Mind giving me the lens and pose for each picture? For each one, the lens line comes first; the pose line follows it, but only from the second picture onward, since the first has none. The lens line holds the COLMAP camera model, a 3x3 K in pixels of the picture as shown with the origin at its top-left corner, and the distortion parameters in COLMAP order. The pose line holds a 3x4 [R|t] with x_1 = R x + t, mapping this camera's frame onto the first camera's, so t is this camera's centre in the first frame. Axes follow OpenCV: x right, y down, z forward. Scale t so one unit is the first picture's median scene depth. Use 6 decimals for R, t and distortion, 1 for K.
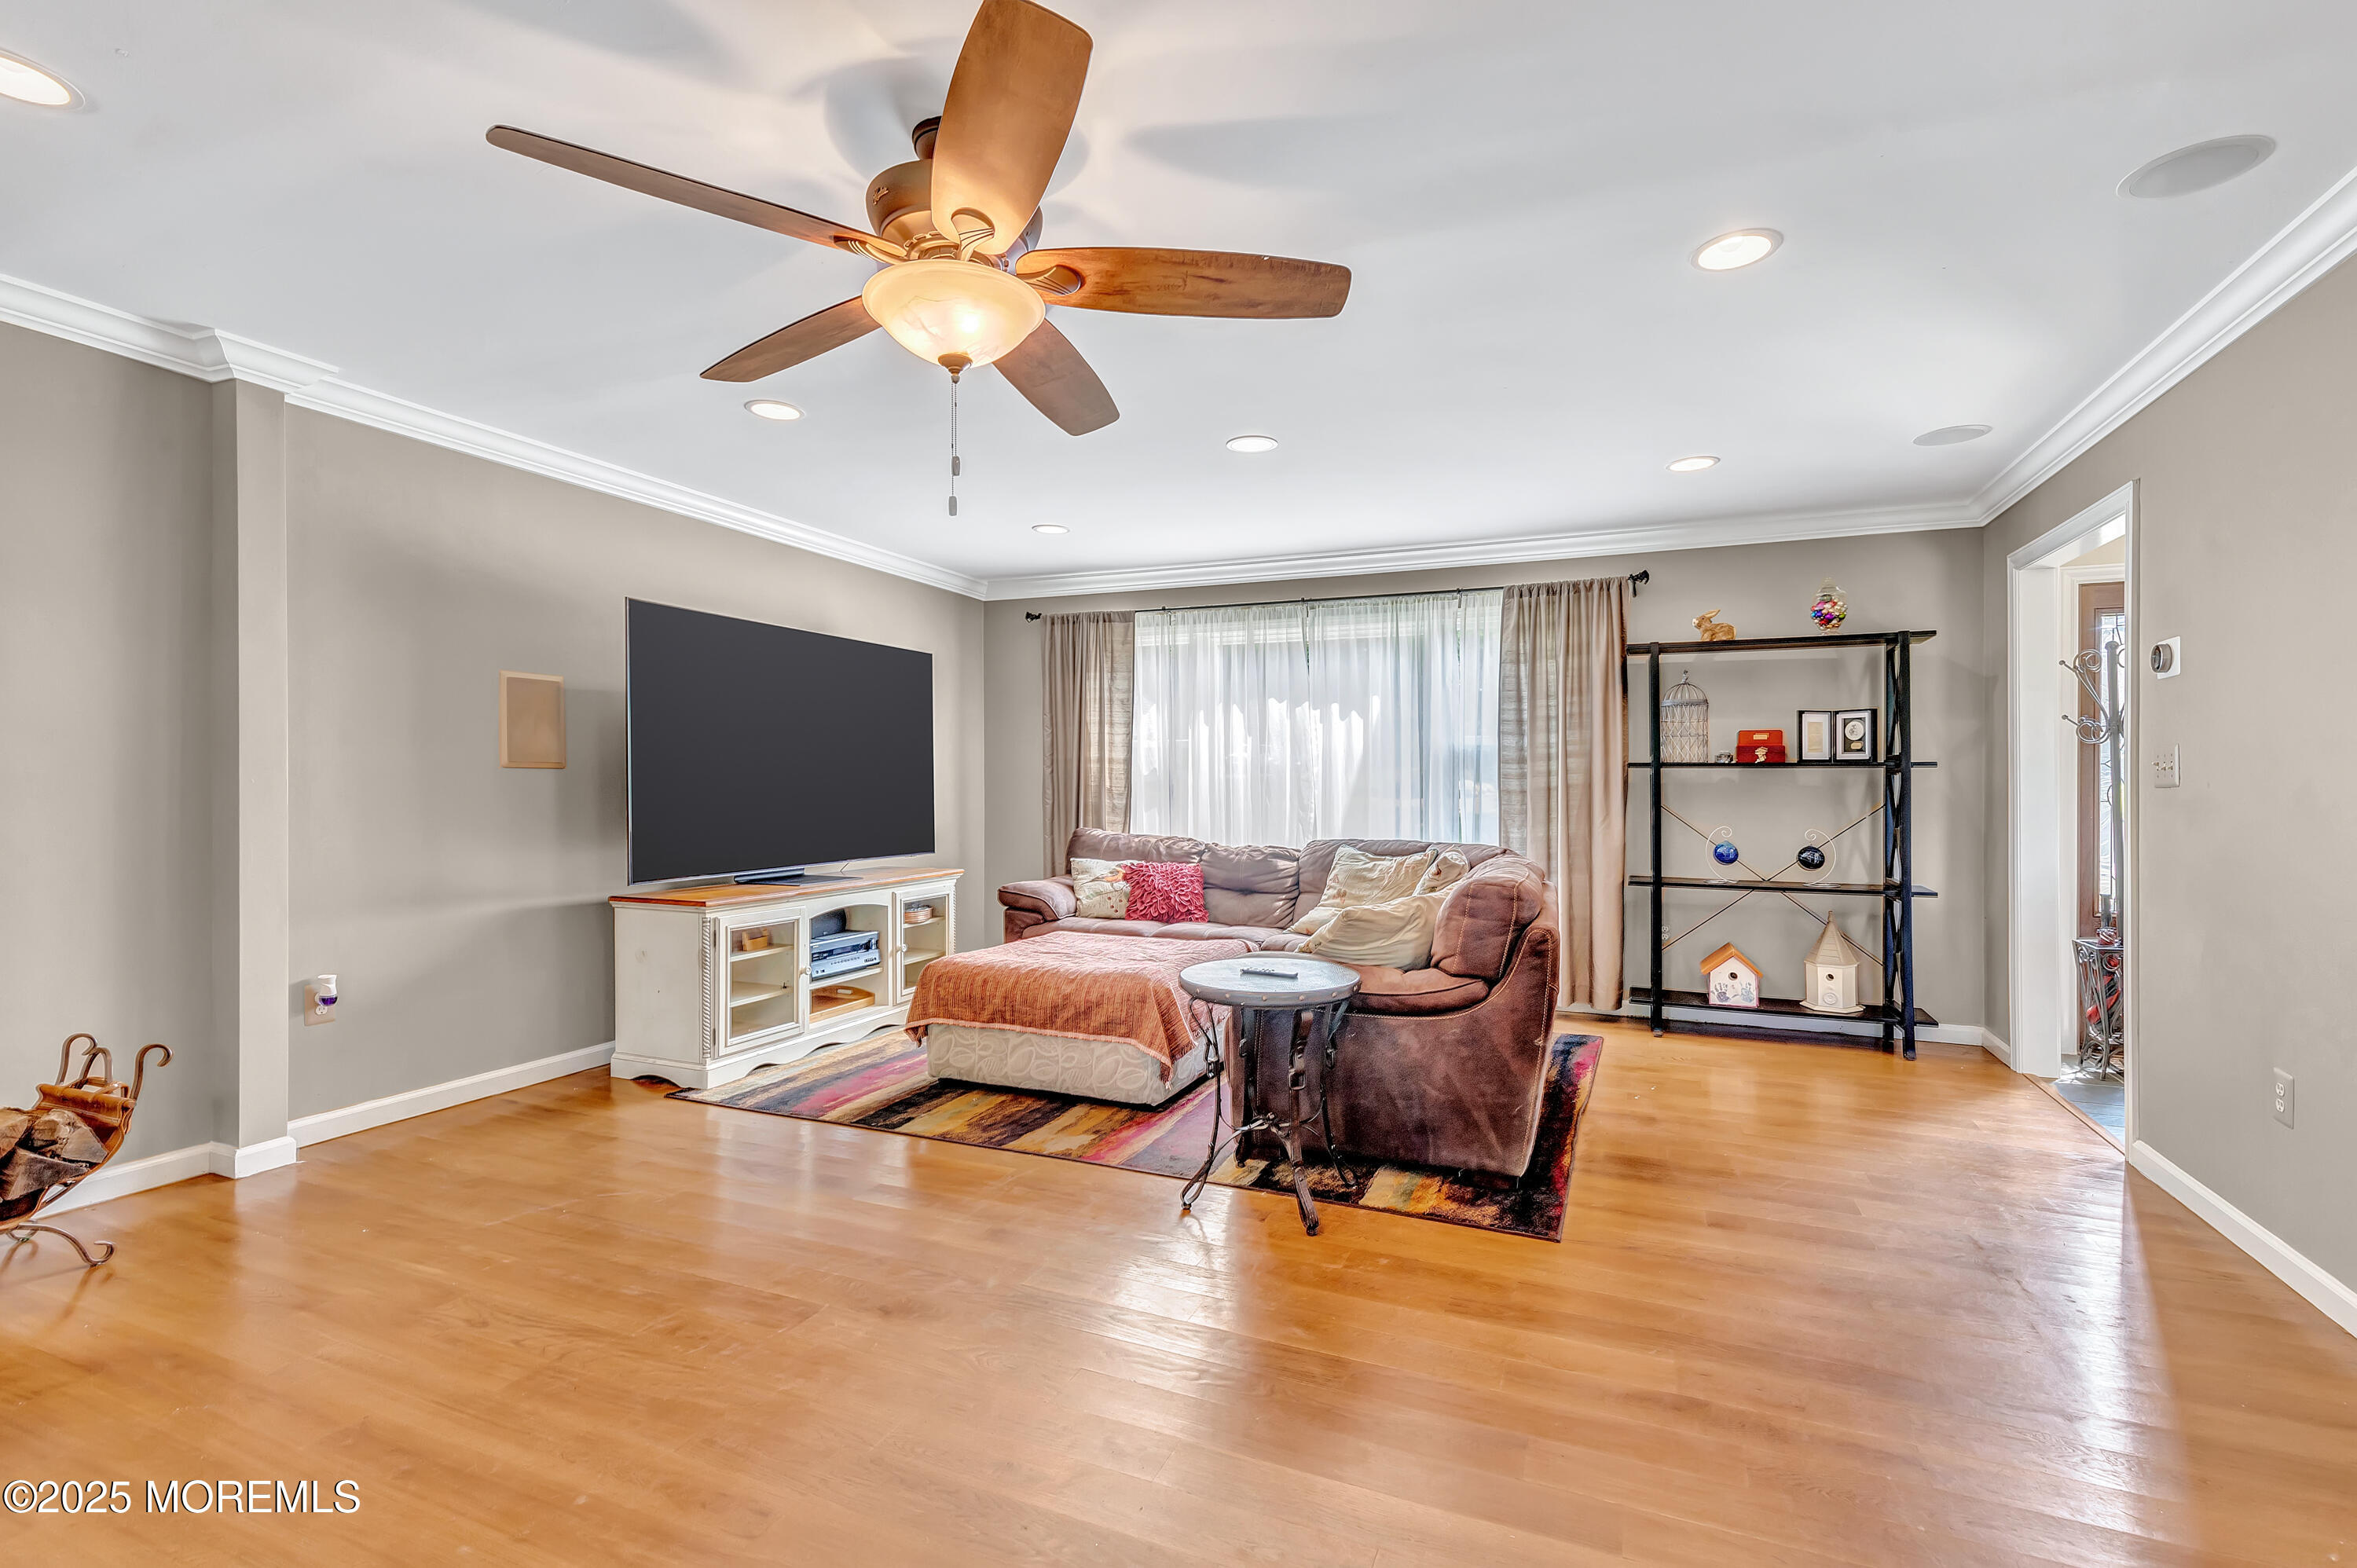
lens RADIAL K [[1073.2, 0, 1172.4], [0, 1073.2, 789.4], [0, 0, 1]] dist [0.008333, -0.001355]
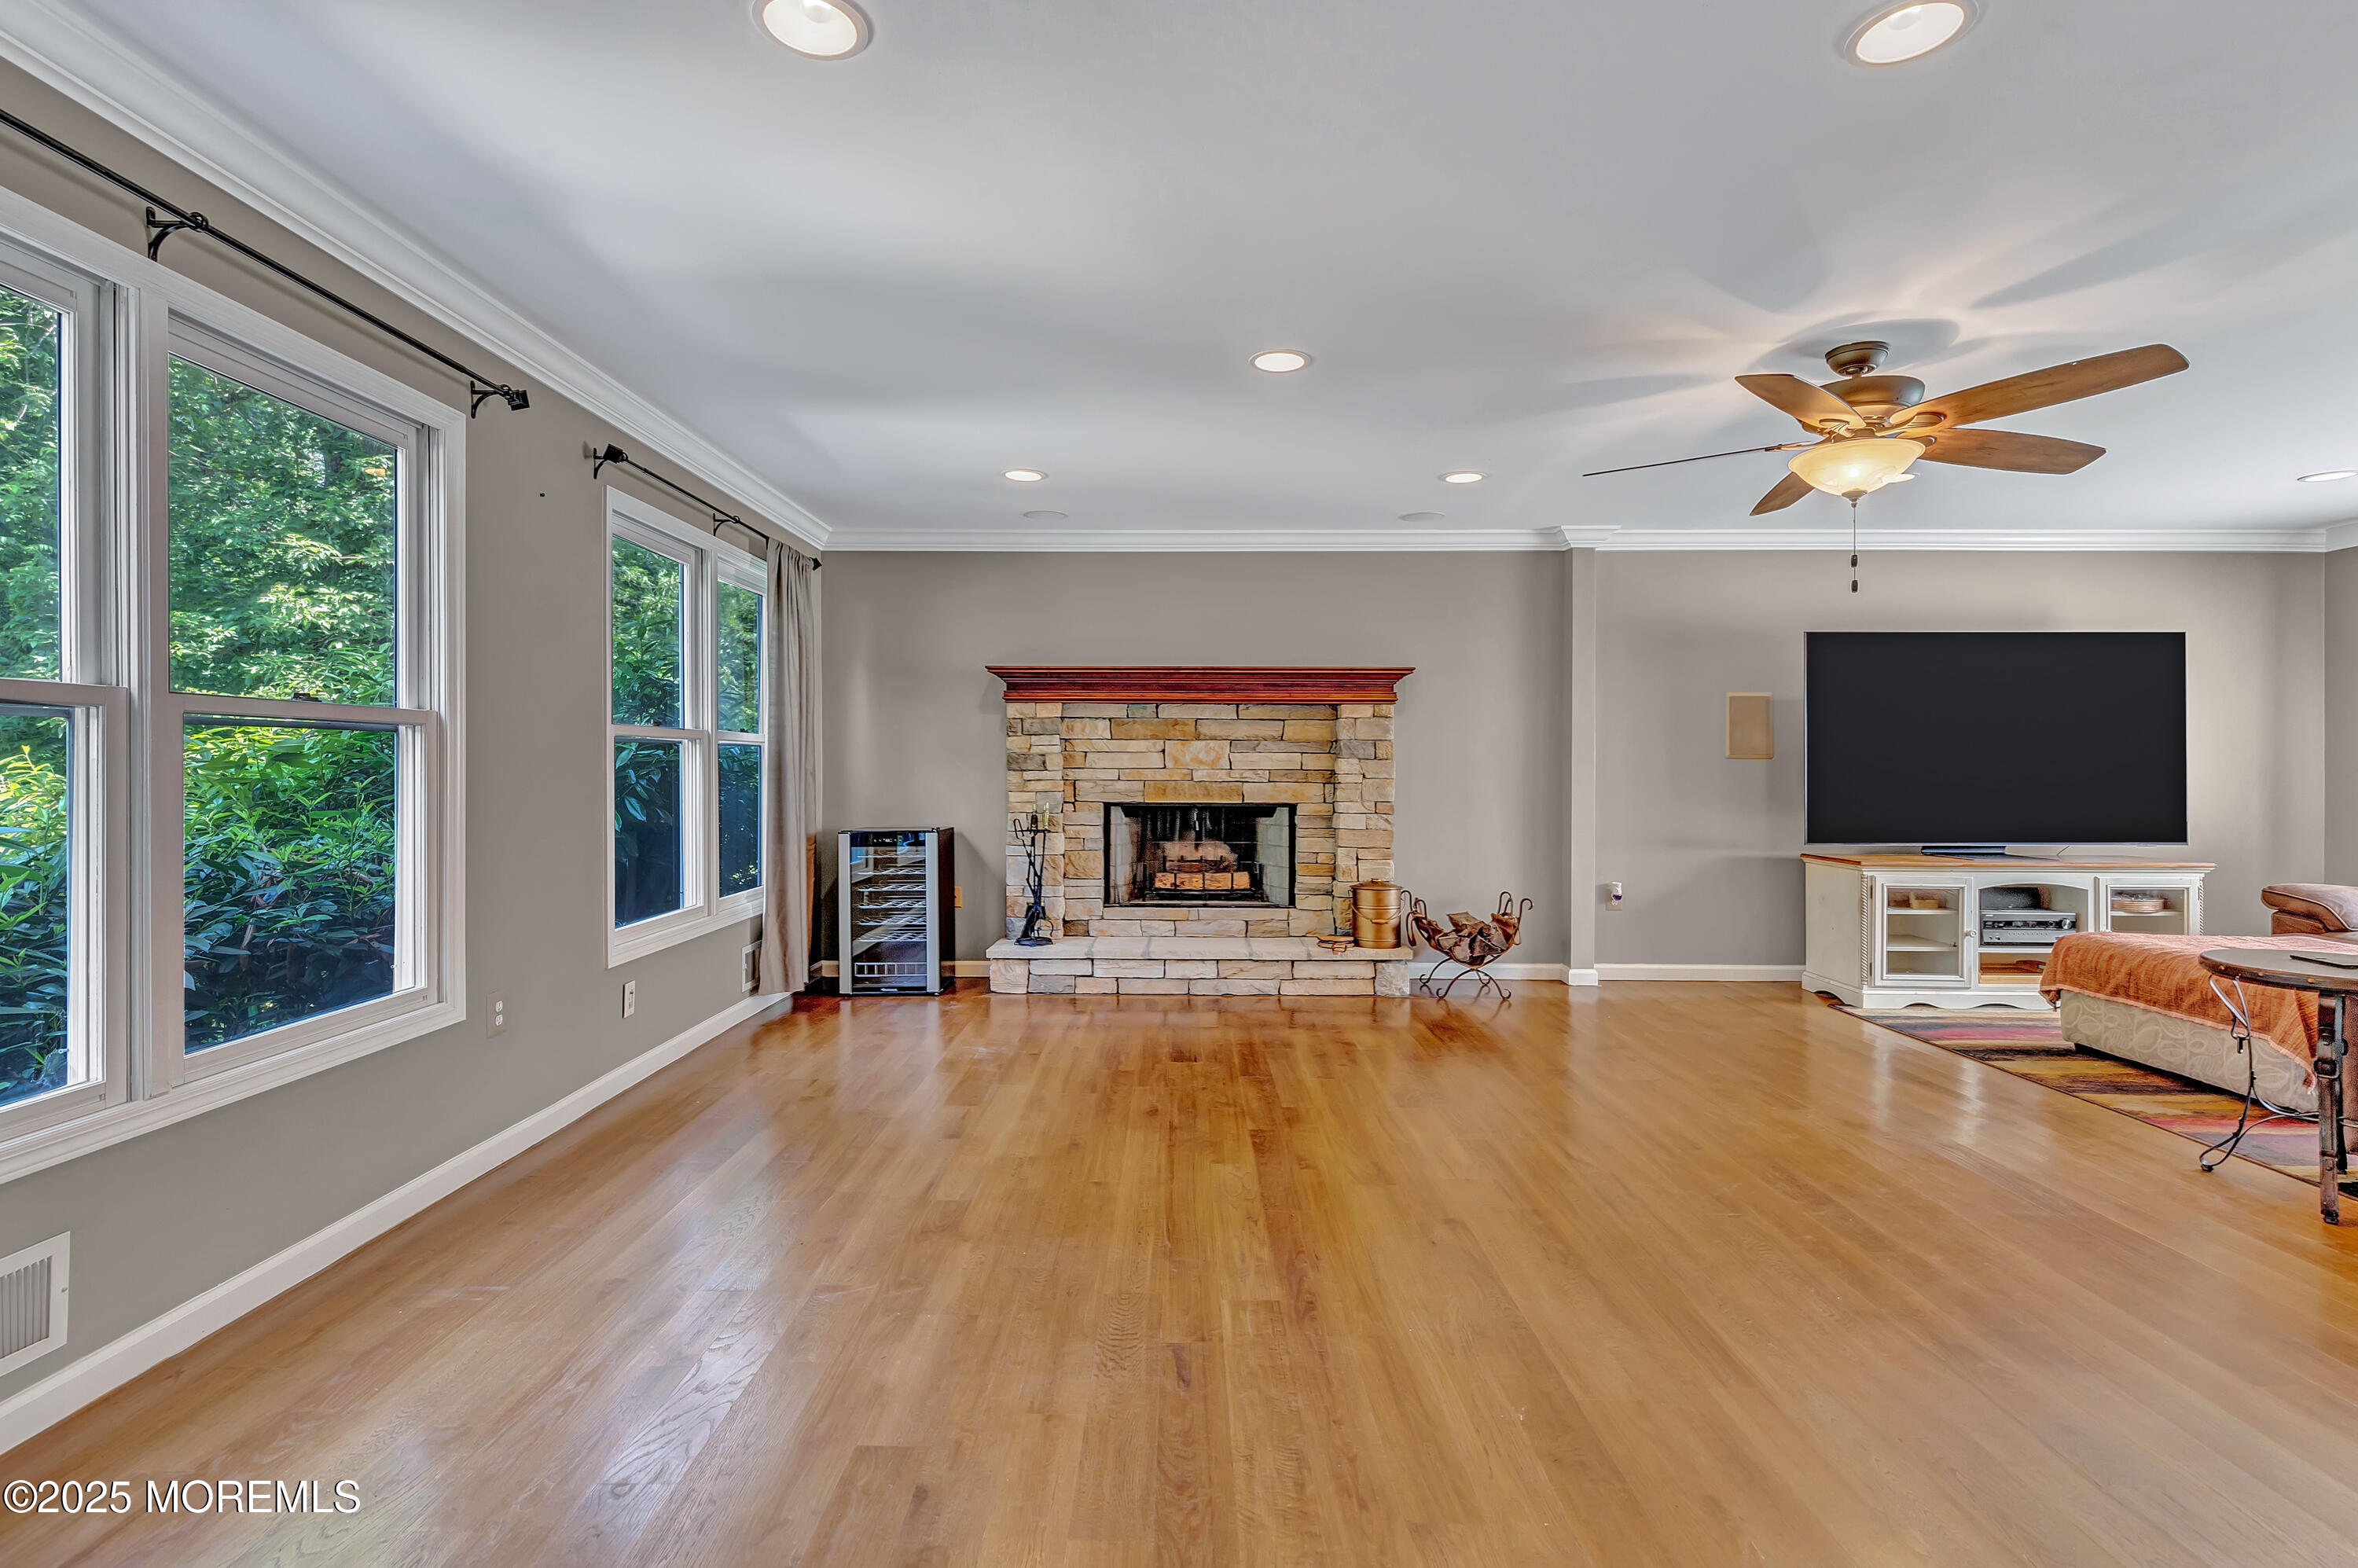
lens RADIAL K [[1073.7, 0, 1189.3], [0, 1073.7, 766.7], [0, 0, 1]] dist [0.008333, -0.001355]
pose [[0.399482, -0.001726, -0.916739, 0.421750], [-0.007968, 0.999954, -0.005355, 0.004937], [0.916706, 0.009444, 0.399450, -0.247323]]
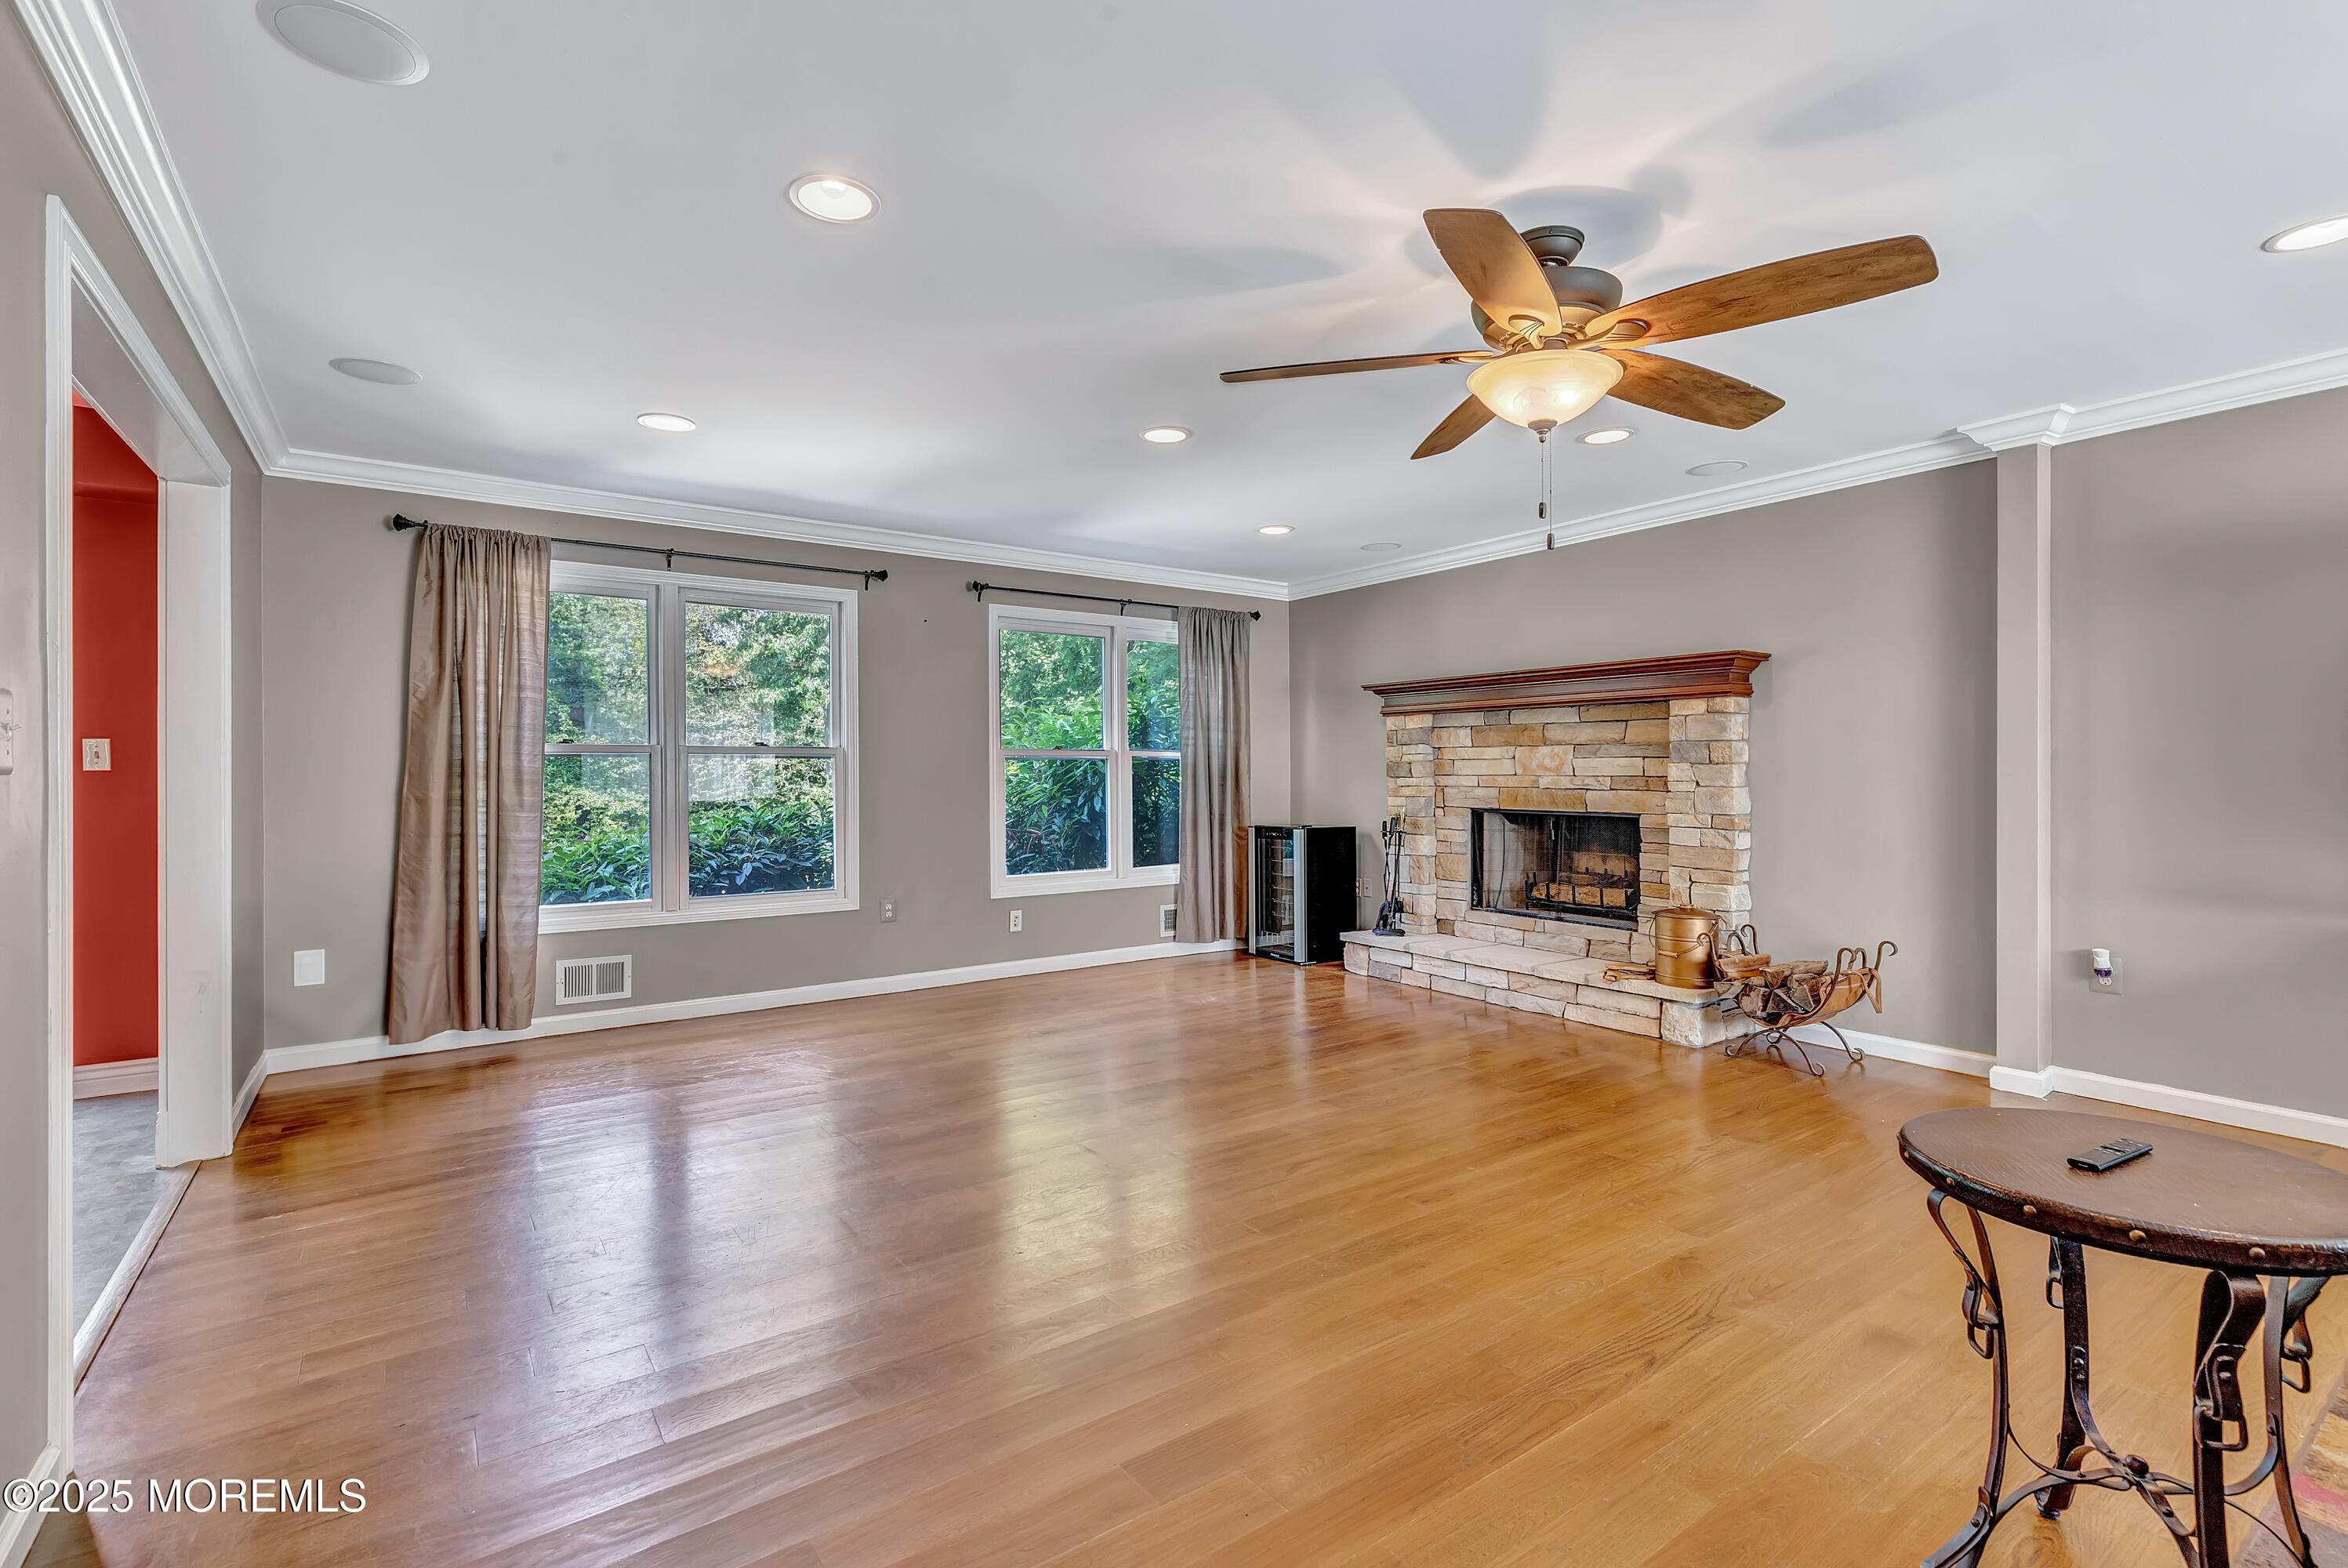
lens RADIAL K [[1069.2, 0, 1198.5], [0, 1069.2, 775.6], [0, 0, 1]] dist [0.008333, -0.001355]
pose [[-0.499904, -0.000255, -0.866081, 0.525867], [-0.005660, 0.999980, 0.002972, -0.001445], [0.866062, 0.006388, -0.499895, 0.638191]]
